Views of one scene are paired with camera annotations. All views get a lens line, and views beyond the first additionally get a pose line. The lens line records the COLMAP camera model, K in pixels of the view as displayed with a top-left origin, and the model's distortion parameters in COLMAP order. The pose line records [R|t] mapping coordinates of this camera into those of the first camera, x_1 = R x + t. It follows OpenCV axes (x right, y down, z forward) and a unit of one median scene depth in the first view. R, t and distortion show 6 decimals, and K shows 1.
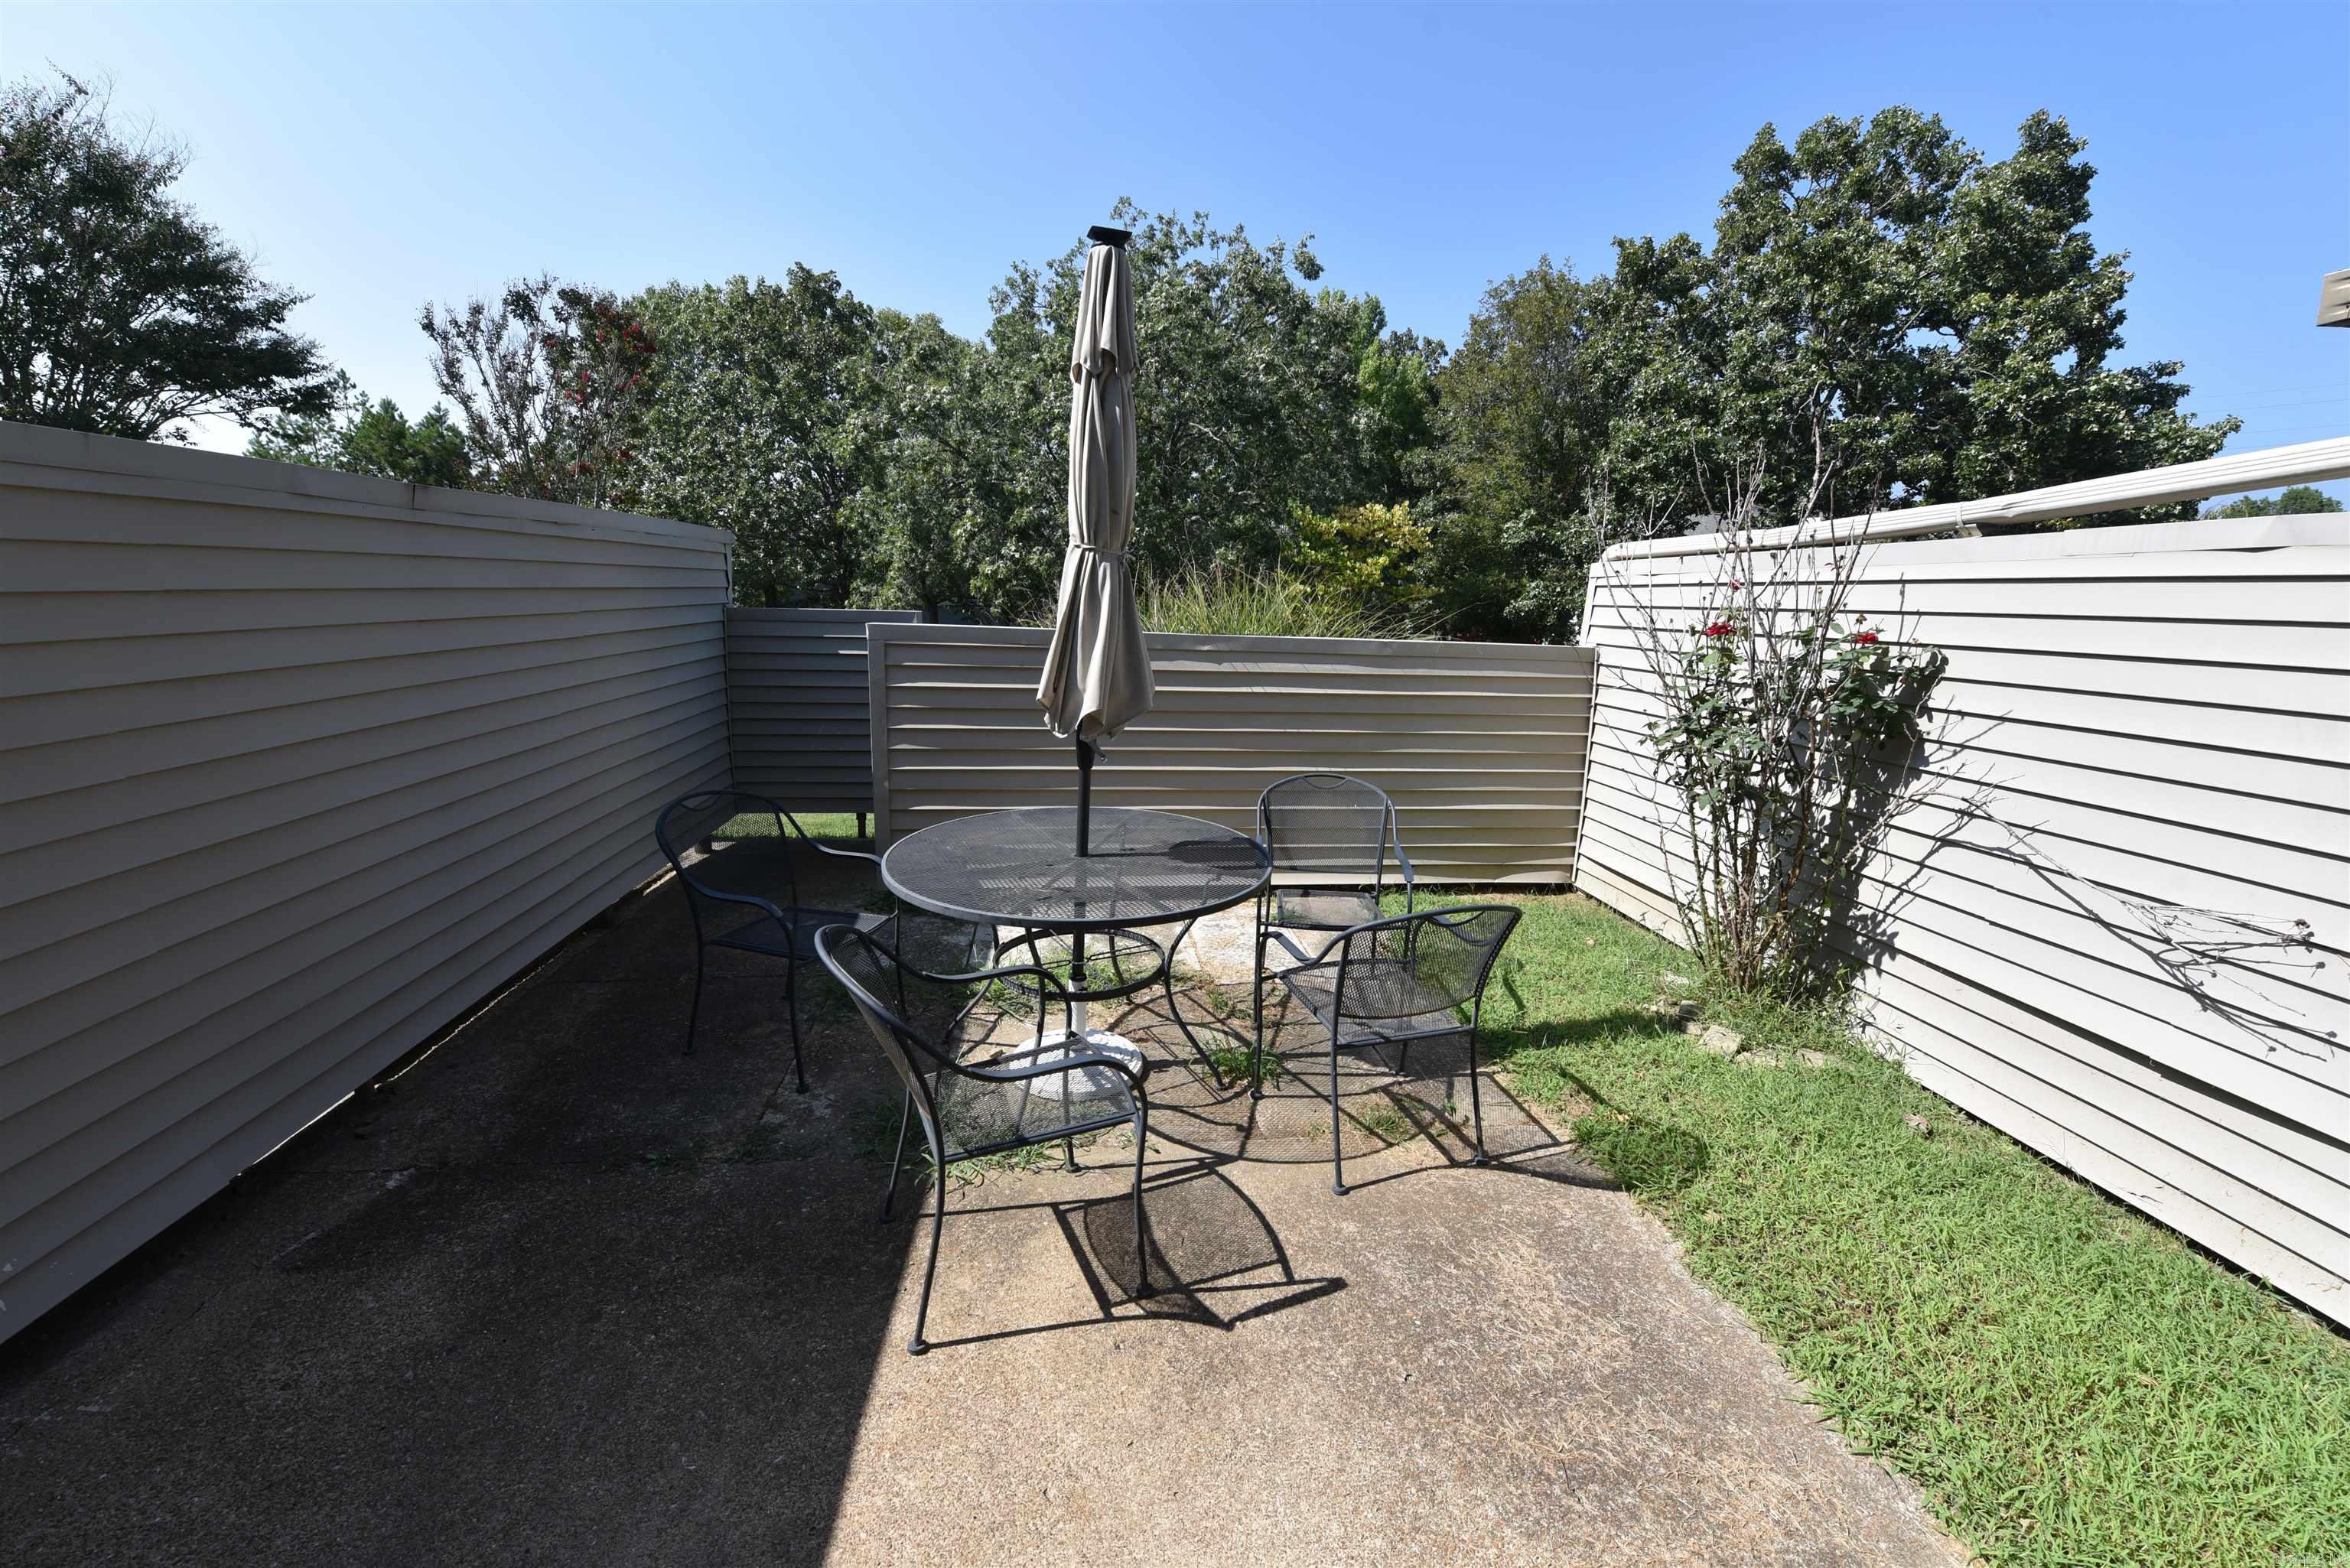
lens RADIAL K [[942.7, 0, 1186.8], [0, 942.7, 784.1], [0, 0, 1]] dist [-0.018209, -0.001008]
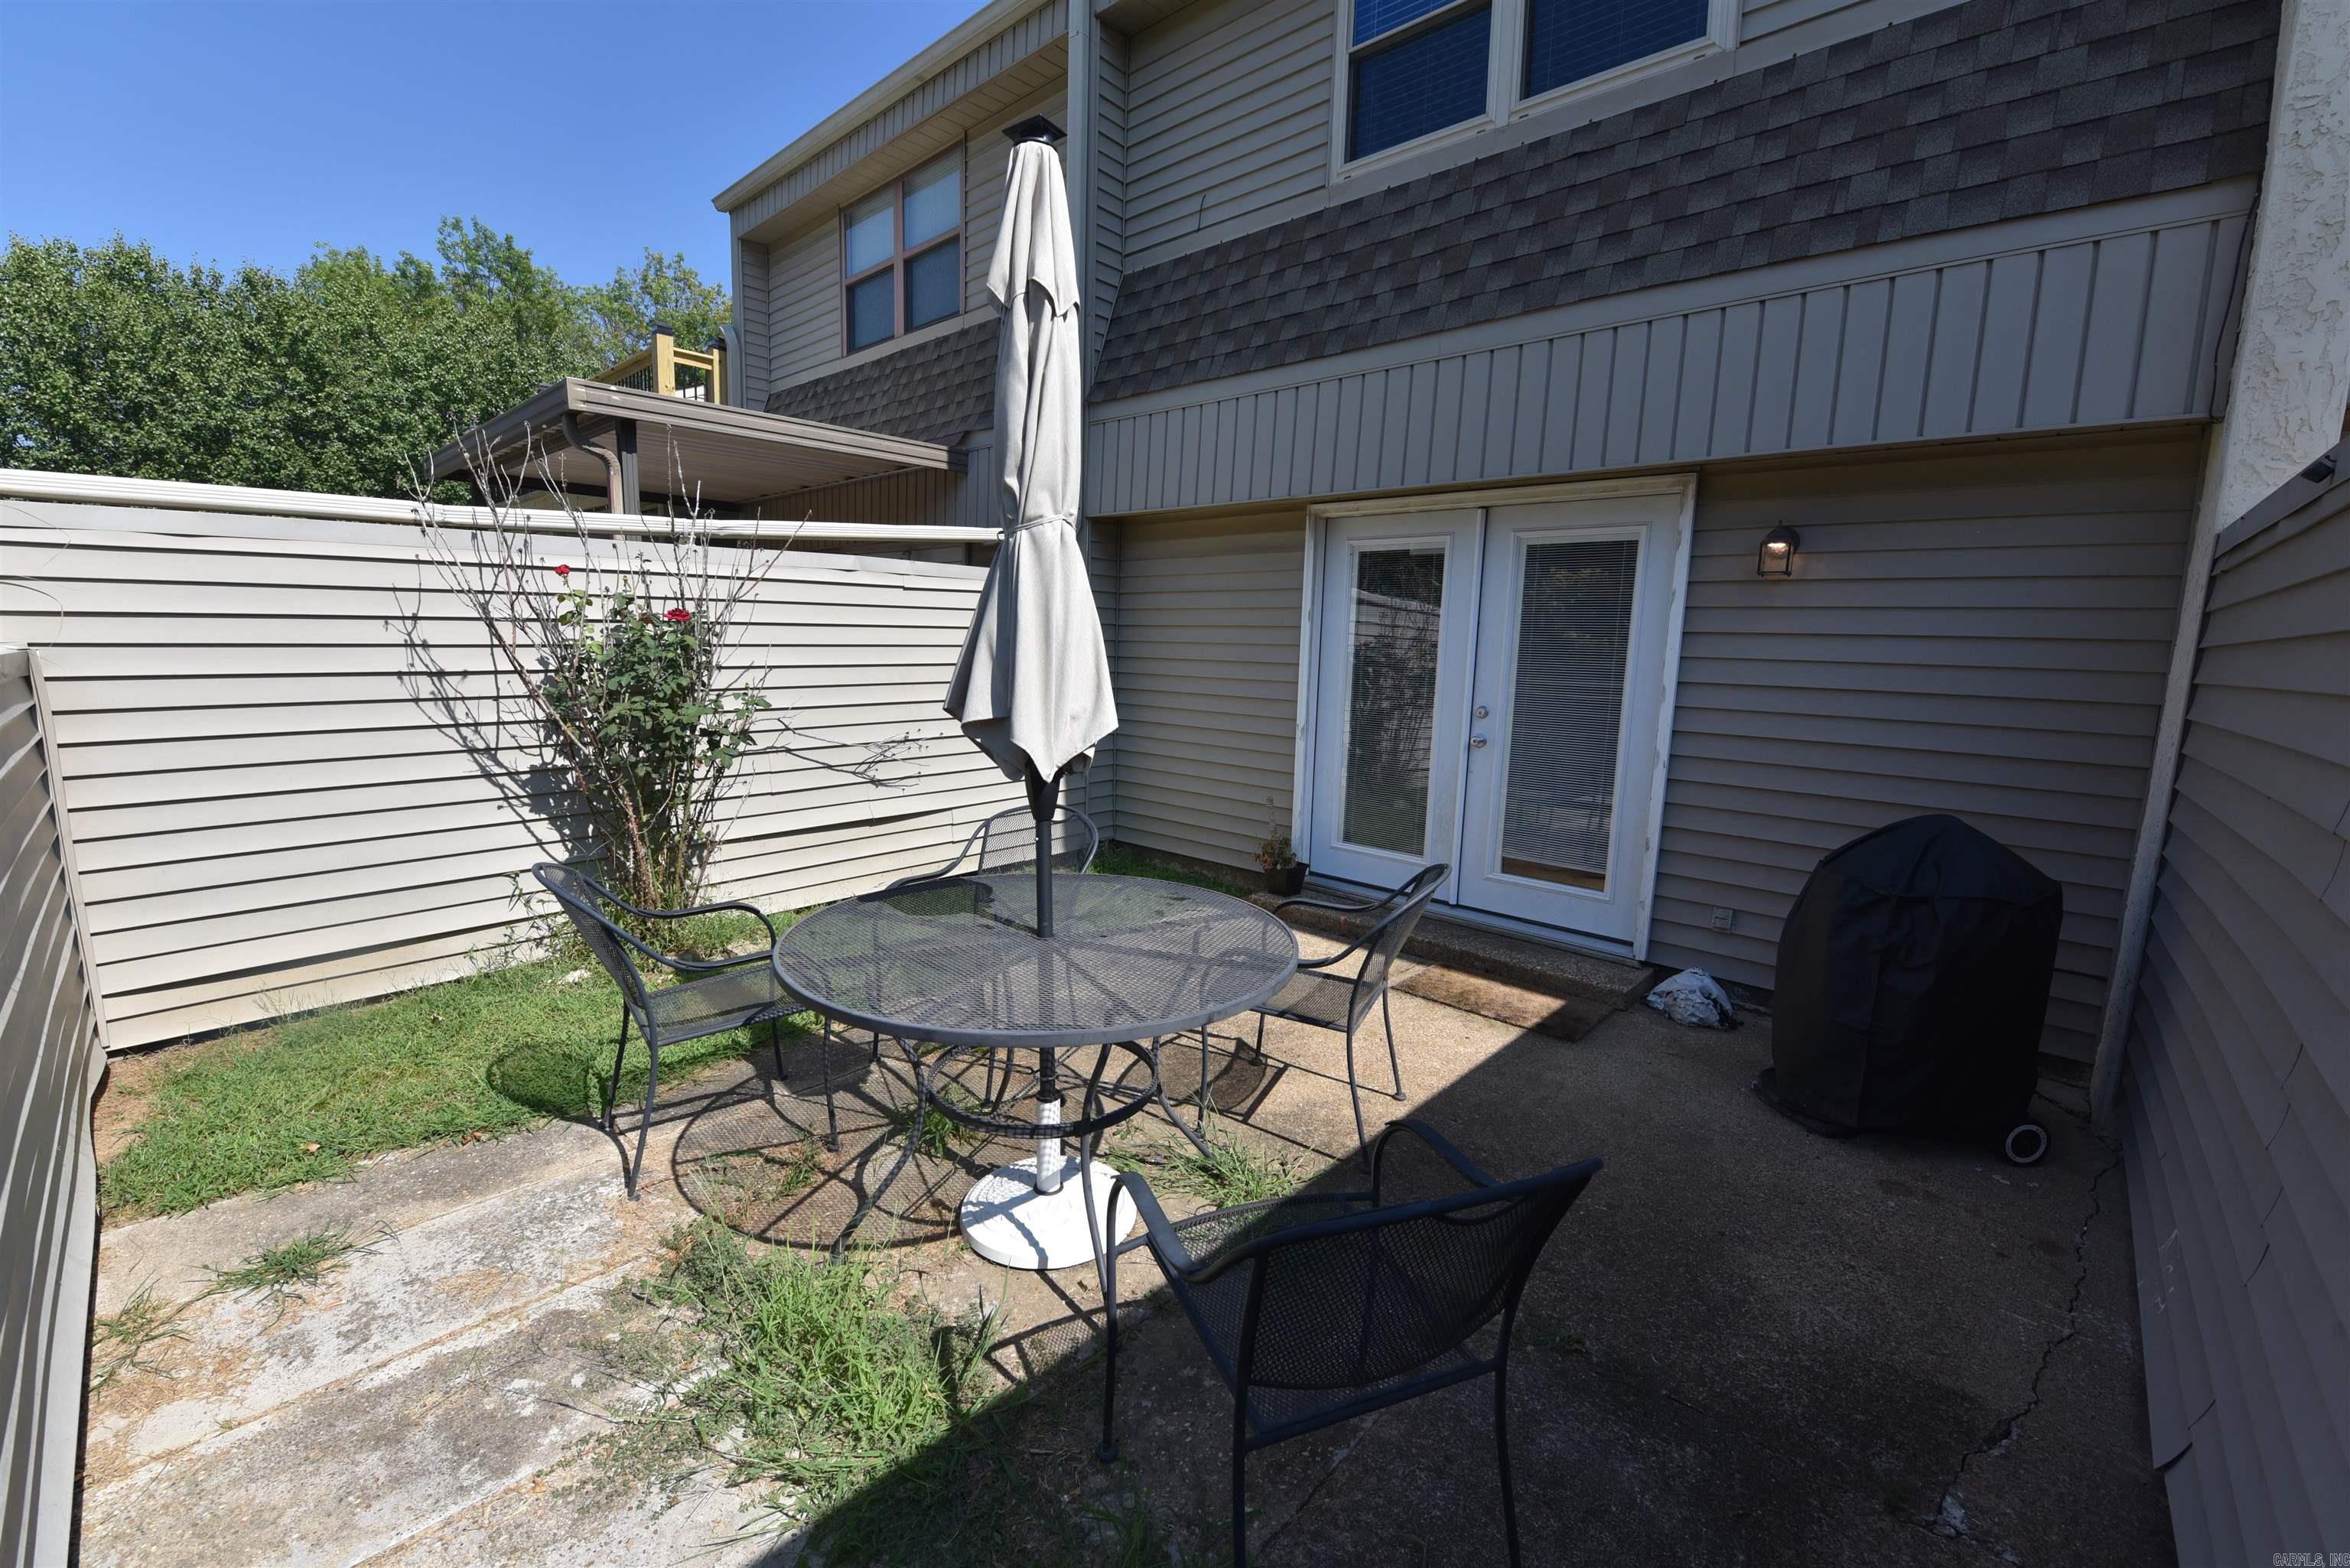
lens RADIAL K [[942.7, 0, 1182.2], [0, 942.7, 776.2], [0, 0, 1]] dist [-0.018209, -0.001008]
pose [[-0.659217, -0.152564, 0.736313, -0.494708], [0.107479, 0.950030, 0.293071, -0.175484], [-0.744232, 0.272336, -0.609879, 0.919330]]
